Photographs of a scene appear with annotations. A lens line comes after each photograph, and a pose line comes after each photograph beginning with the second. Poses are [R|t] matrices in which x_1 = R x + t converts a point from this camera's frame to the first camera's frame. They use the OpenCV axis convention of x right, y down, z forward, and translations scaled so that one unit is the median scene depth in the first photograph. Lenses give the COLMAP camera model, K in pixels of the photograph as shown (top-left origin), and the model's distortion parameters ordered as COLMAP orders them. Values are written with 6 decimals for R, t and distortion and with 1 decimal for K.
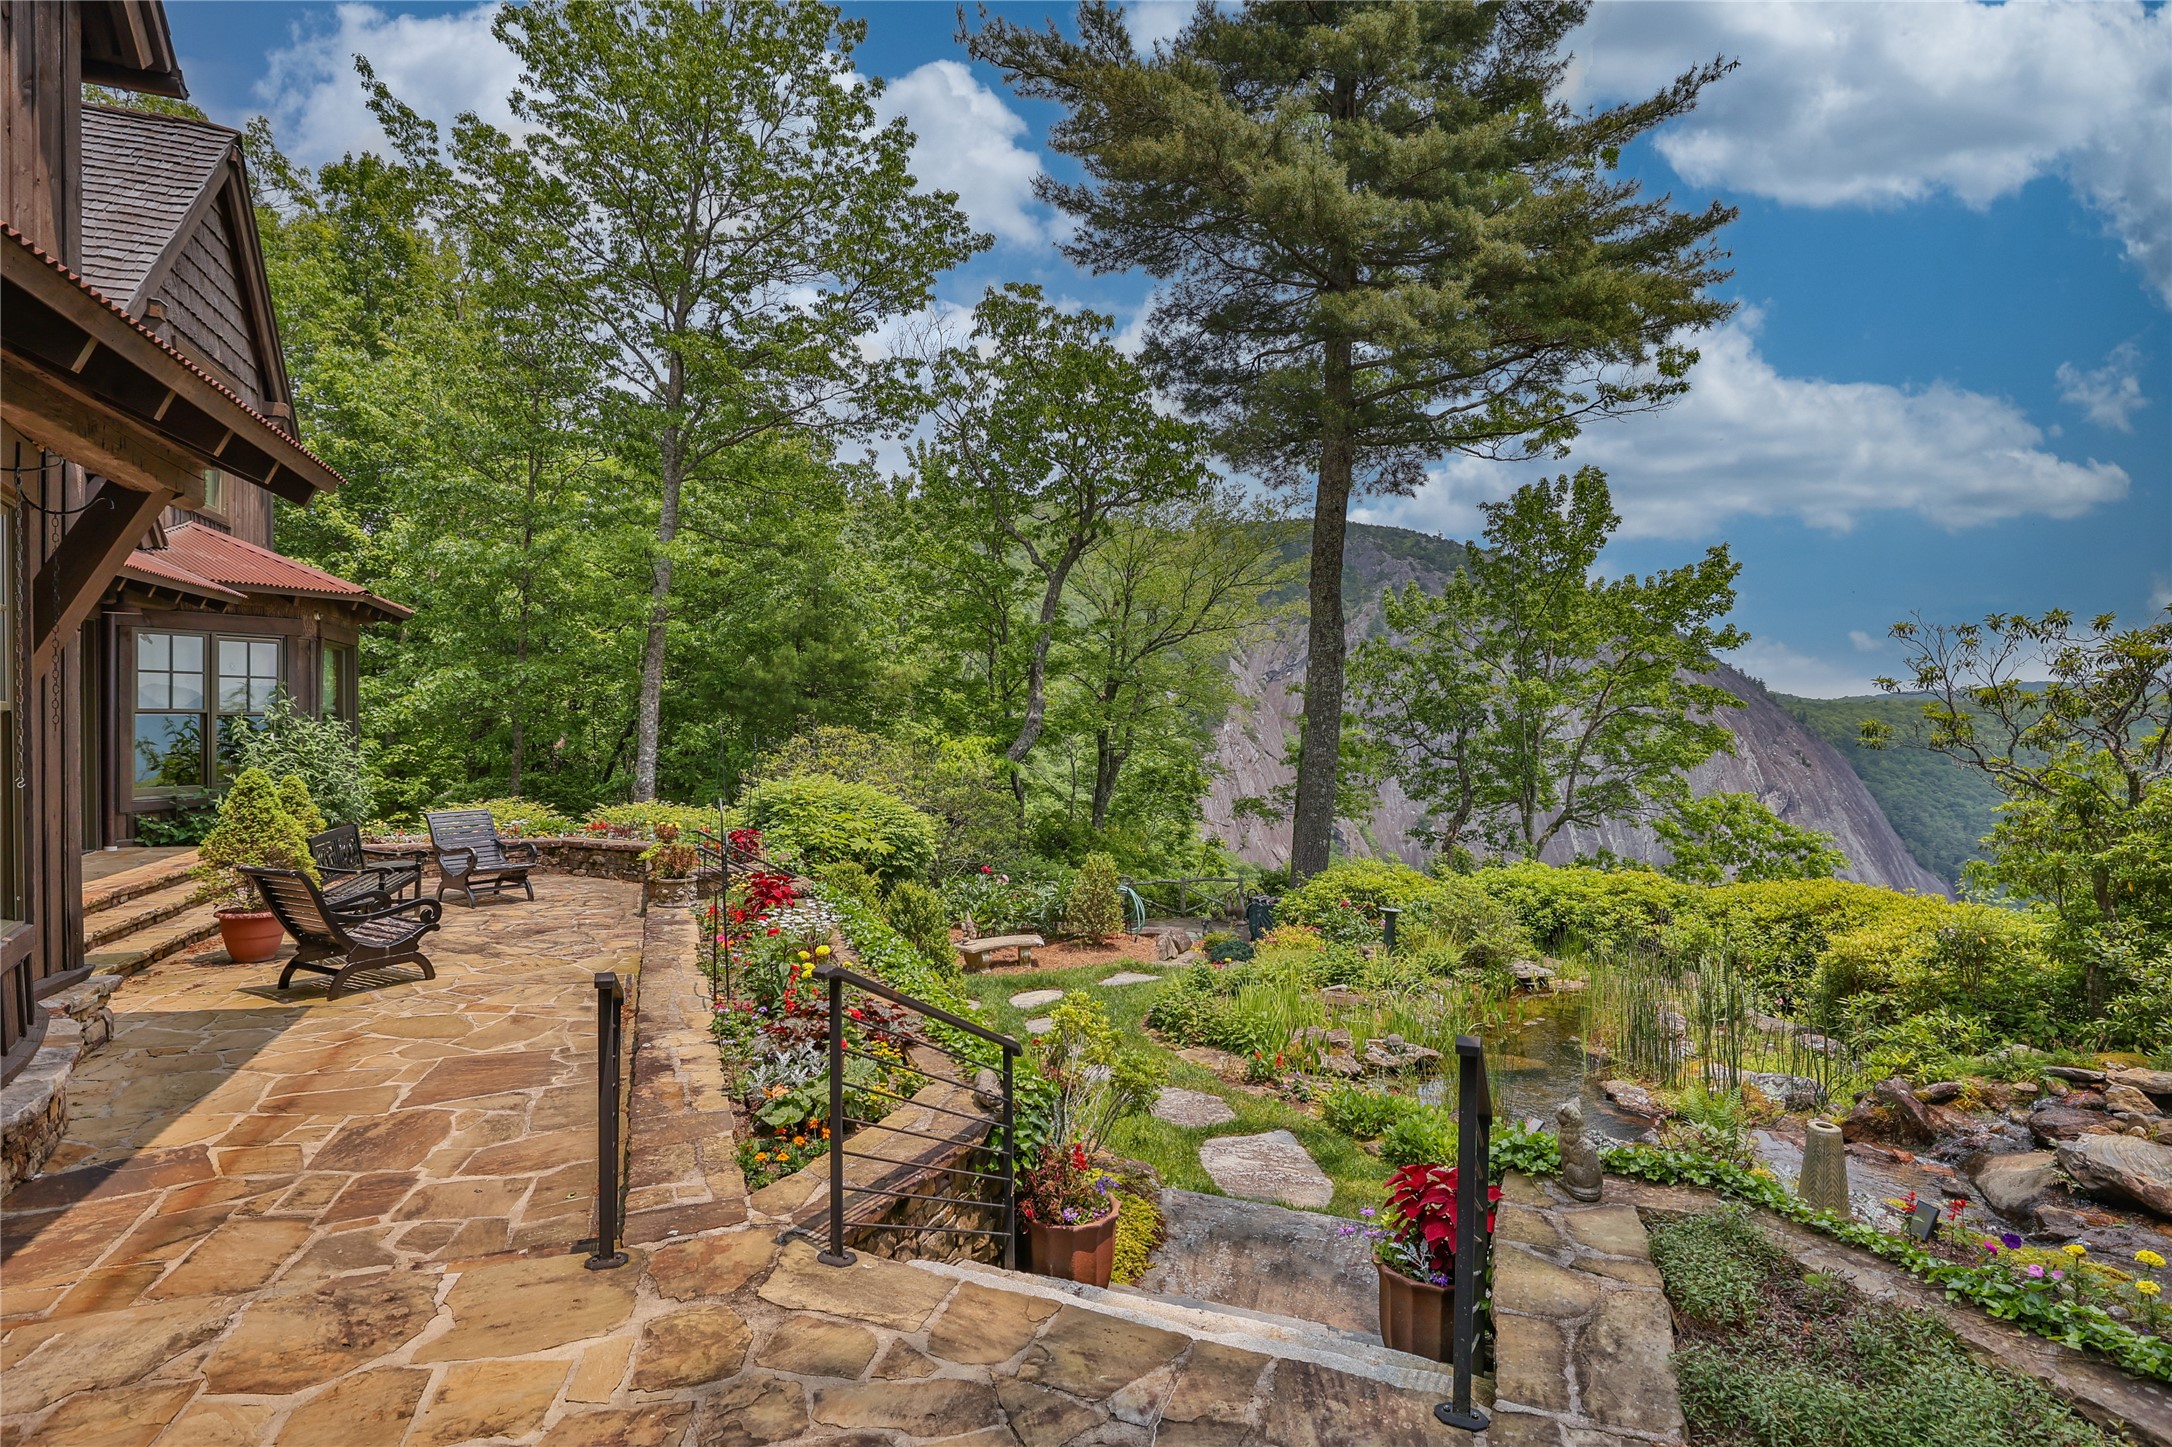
lens RADIAL K [[1011.9, 0, 1086.0], [0, 1011.9, 723.5], [0, 0, 1]] dist [0.000094, 0.000168]
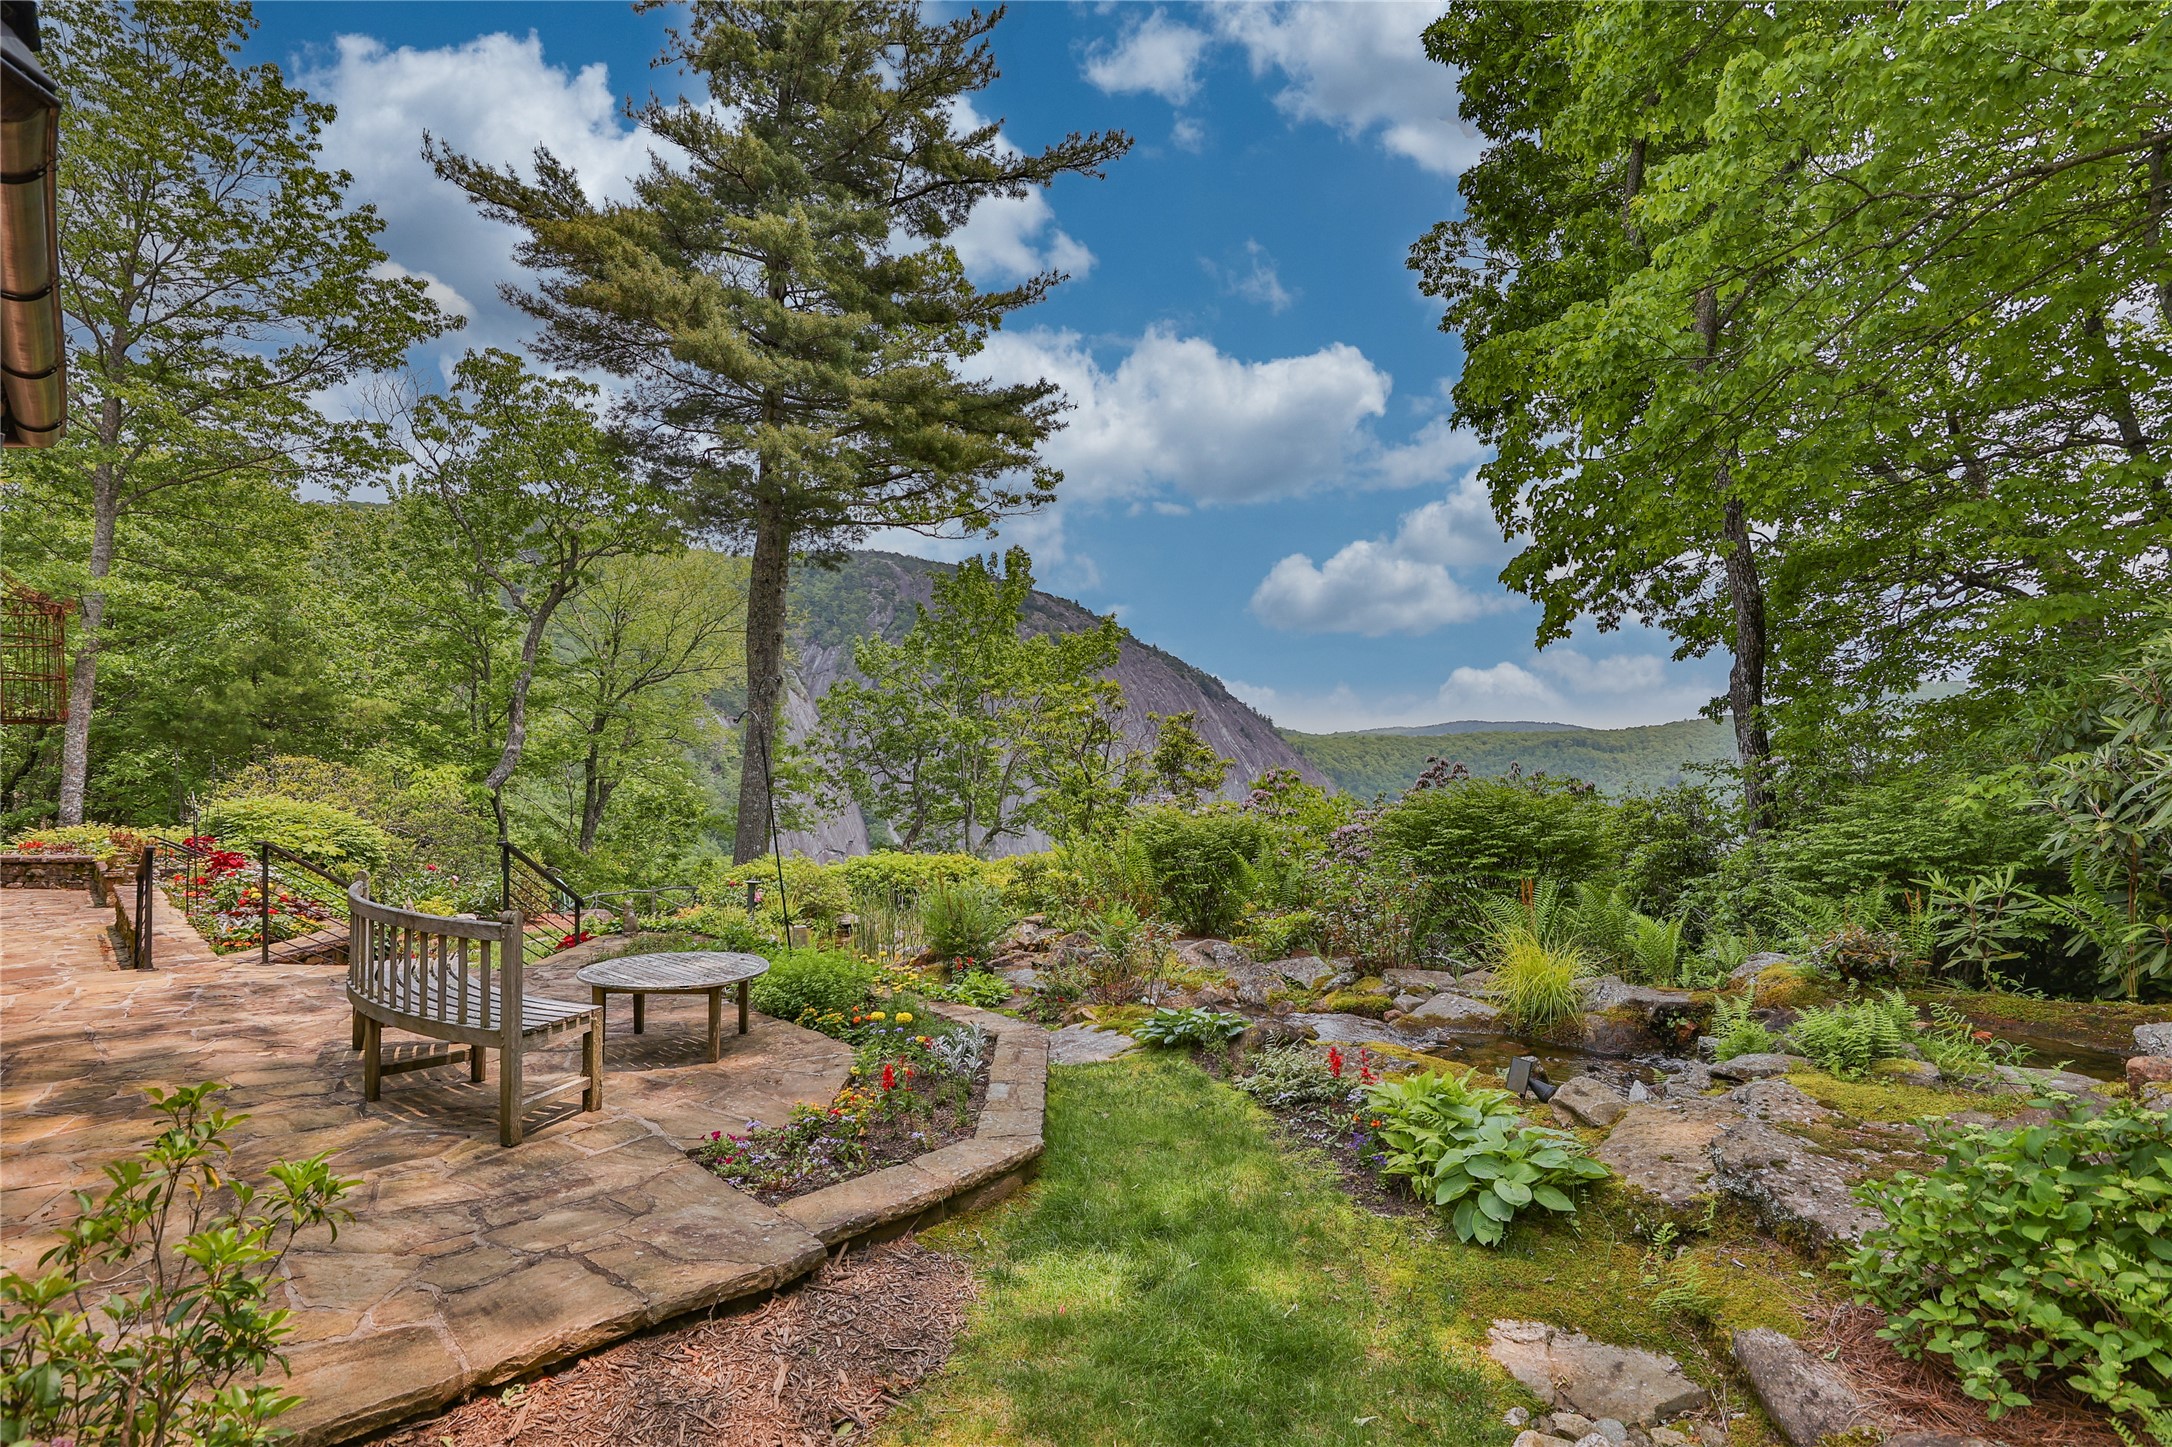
lens RADIAL K [[1105.6, 0, 1084.3], [0, 1105.6, 741.1], [0, 0, 1]] dist [-0.020397, 0.011225]
pose [[0.932859, 0.001100, 0.360241, 0.098143], [0.004836, 0.999867, -0.015577, 0.008363], [-0.360210, 0.016273, 0.932729, -0.333096]]
